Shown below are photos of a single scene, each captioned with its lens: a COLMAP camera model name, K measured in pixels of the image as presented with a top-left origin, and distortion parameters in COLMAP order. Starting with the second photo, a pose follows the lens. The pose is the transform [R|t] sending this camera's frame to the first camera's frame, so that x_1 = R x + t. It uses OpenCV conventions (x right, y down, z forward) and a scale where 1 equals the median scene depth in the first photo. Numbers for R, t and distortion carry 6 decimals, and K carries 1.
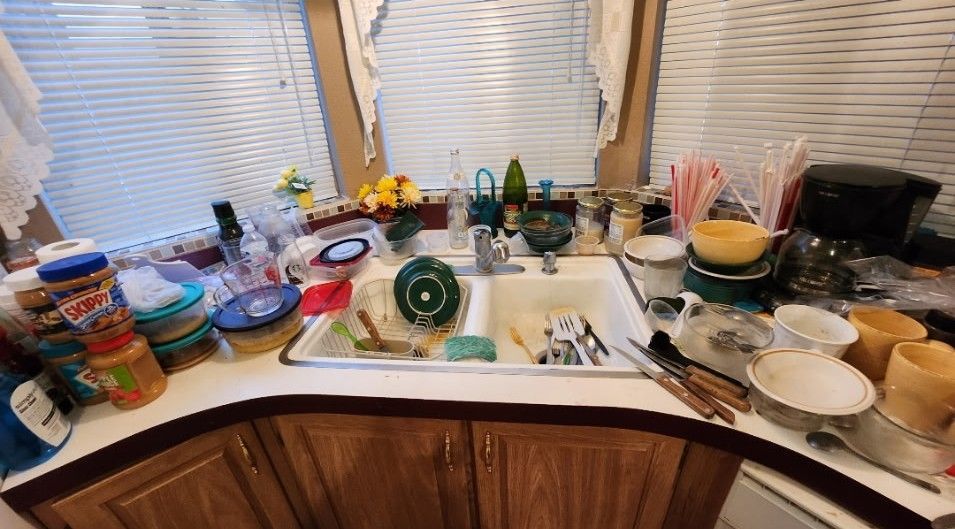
lens RADIAL K [[384.1, 0, 479.6], [0, 384.1, 275.9], [0, 0, 1]] dist [-0.001559, -0.000261]
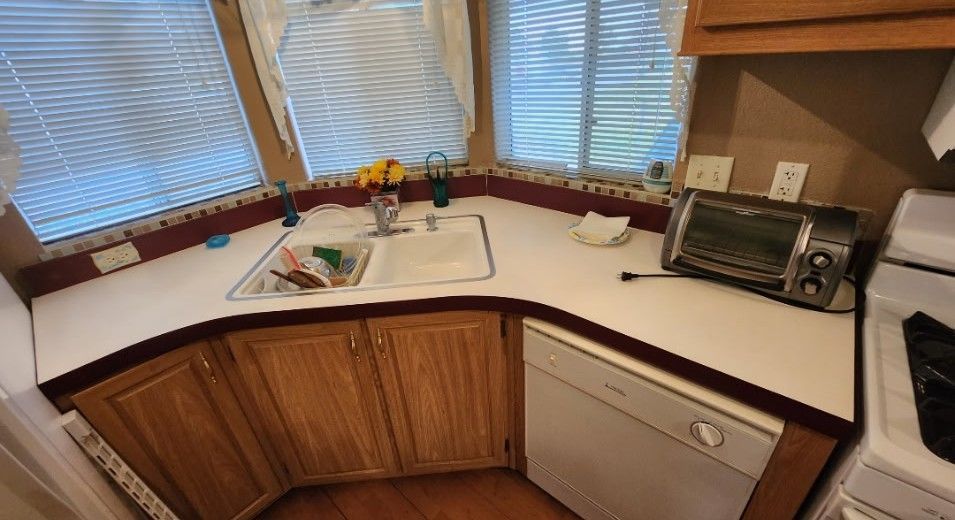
lens RADIAL K [[379.3, 0, 477.5], [0, 379.3, 260.0], [0, 0, 1]] dist [0.000905, 0.000085]
pose [[0.986021, -0.087850, 0.141581, 0.199356], [0.088684, 0.996060, 0.000419, 0.154318], [-0.141060, 0.012143, 0.989927, -0.500781]]
